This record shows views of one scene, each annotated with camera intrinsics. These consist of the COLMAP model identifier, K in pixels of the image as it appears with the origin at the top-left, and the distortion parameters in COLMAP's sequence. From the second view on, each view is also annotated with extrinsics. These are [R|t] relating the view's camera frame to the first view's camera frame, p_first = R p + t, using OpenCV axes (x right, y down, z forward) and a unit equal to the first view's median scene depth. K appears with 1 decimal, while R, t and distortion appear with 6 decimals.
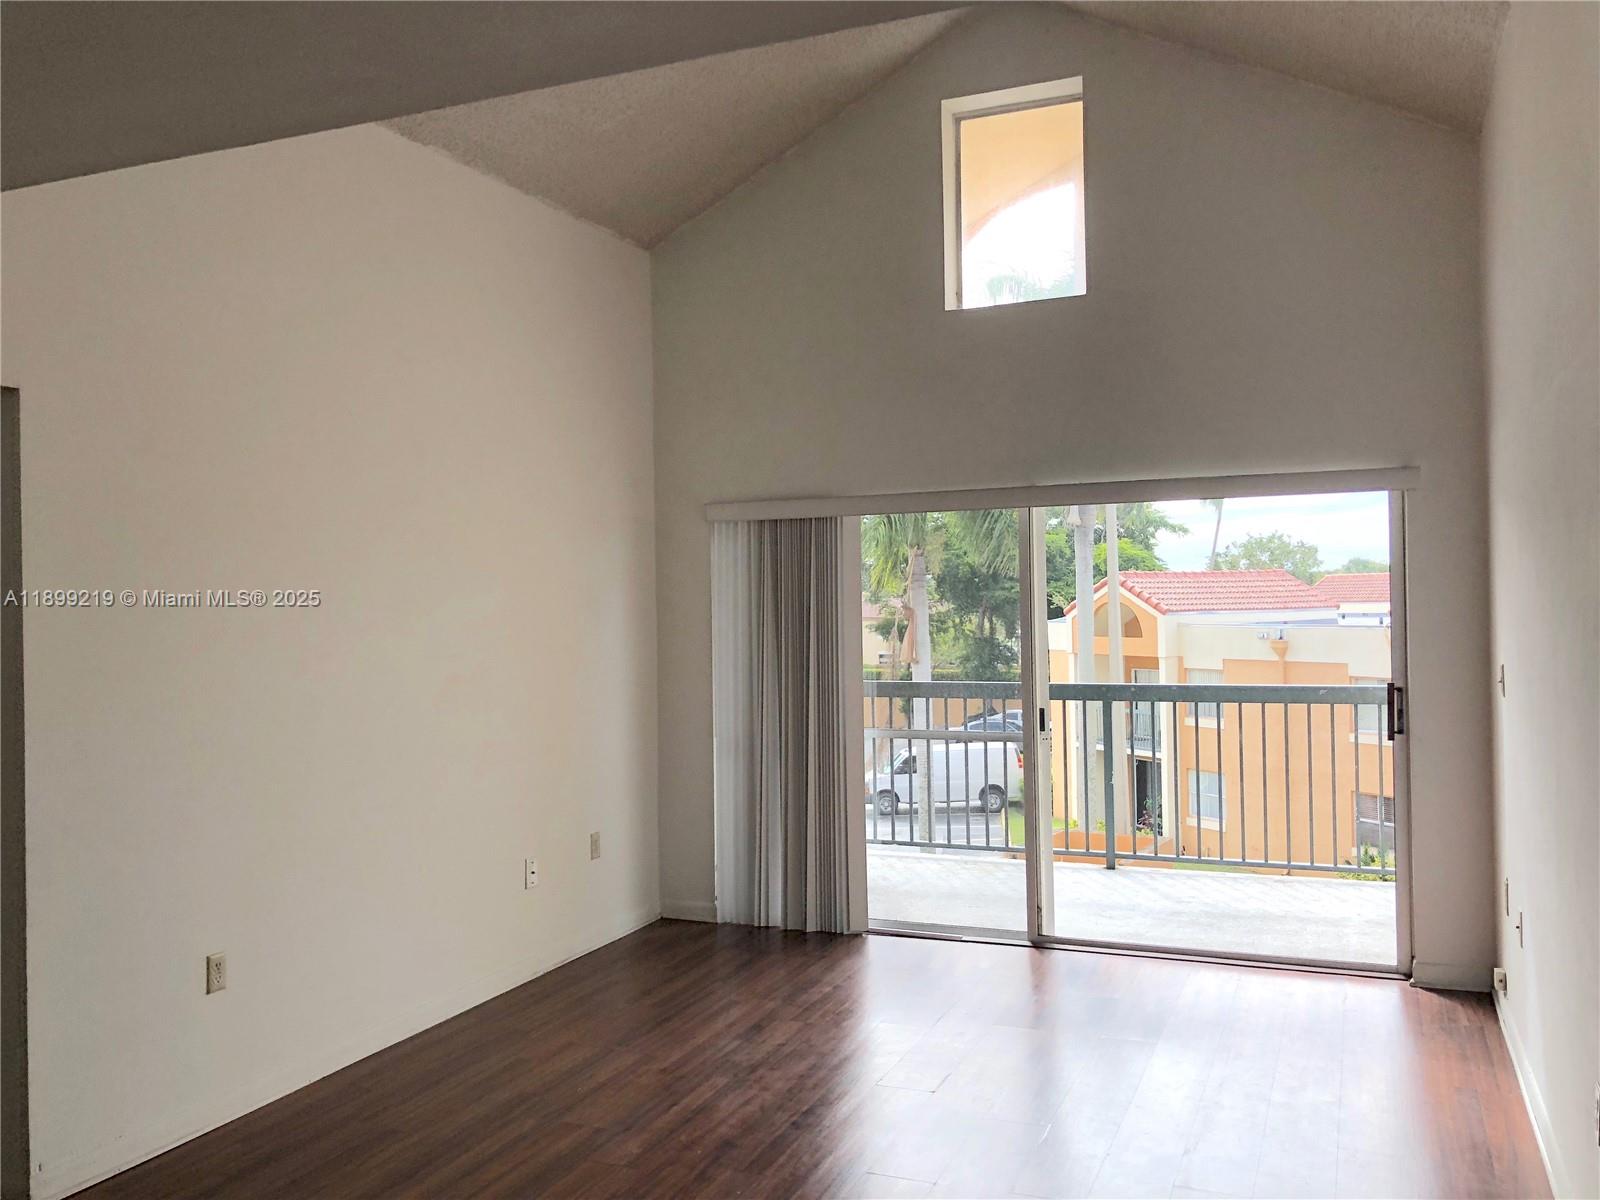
lens RADIAL K [[1319.6, 0, 800.0], [0, 1319.6, 600.0], [0, 0, 1]] dist [0.036868, 0.004842]
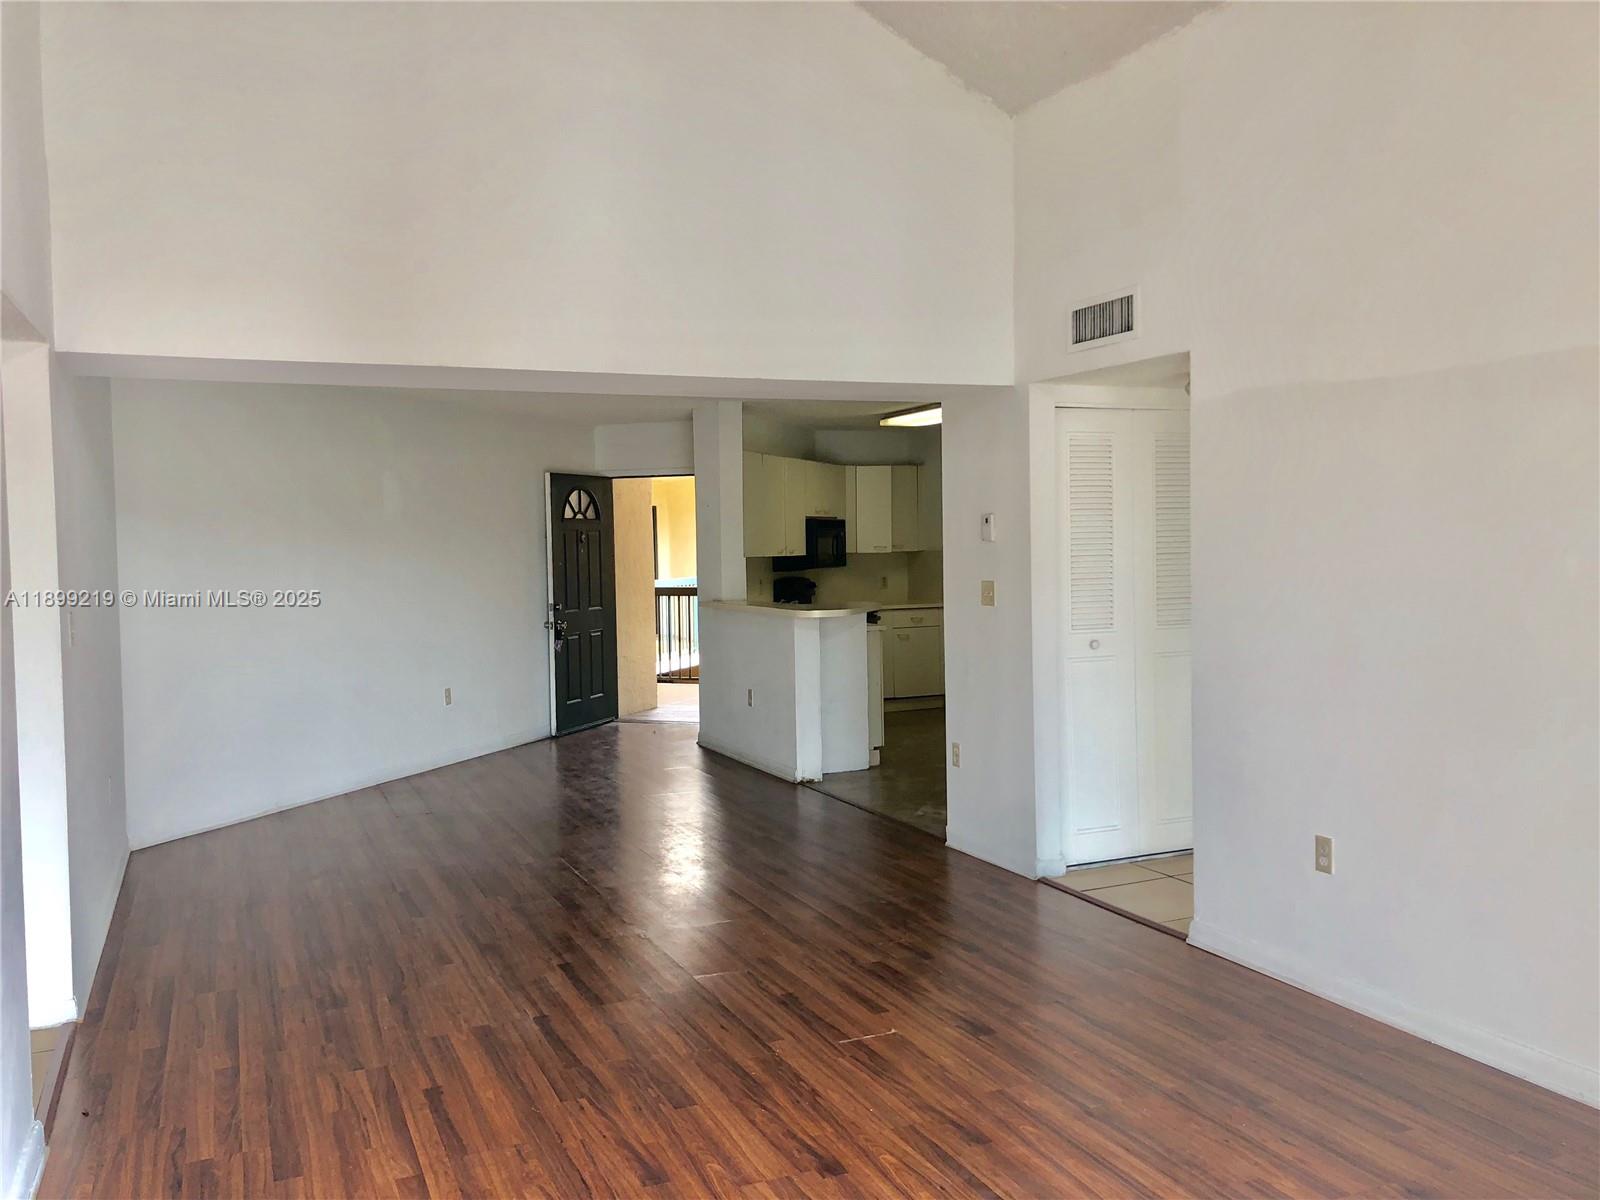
lens RADIAL K [[1321.3, 0, 769.6], [0, 1321.3, 576.8], [0, 0, 1]] dist [0.034171, -0.000099]
pose [[-0.692747, 0.050865, -0.719385, 0.216547], [0.032897, 0.998700, 0.038936, 0.002523], [0.720430, 0.003307, -0.693520, 0.504958]]
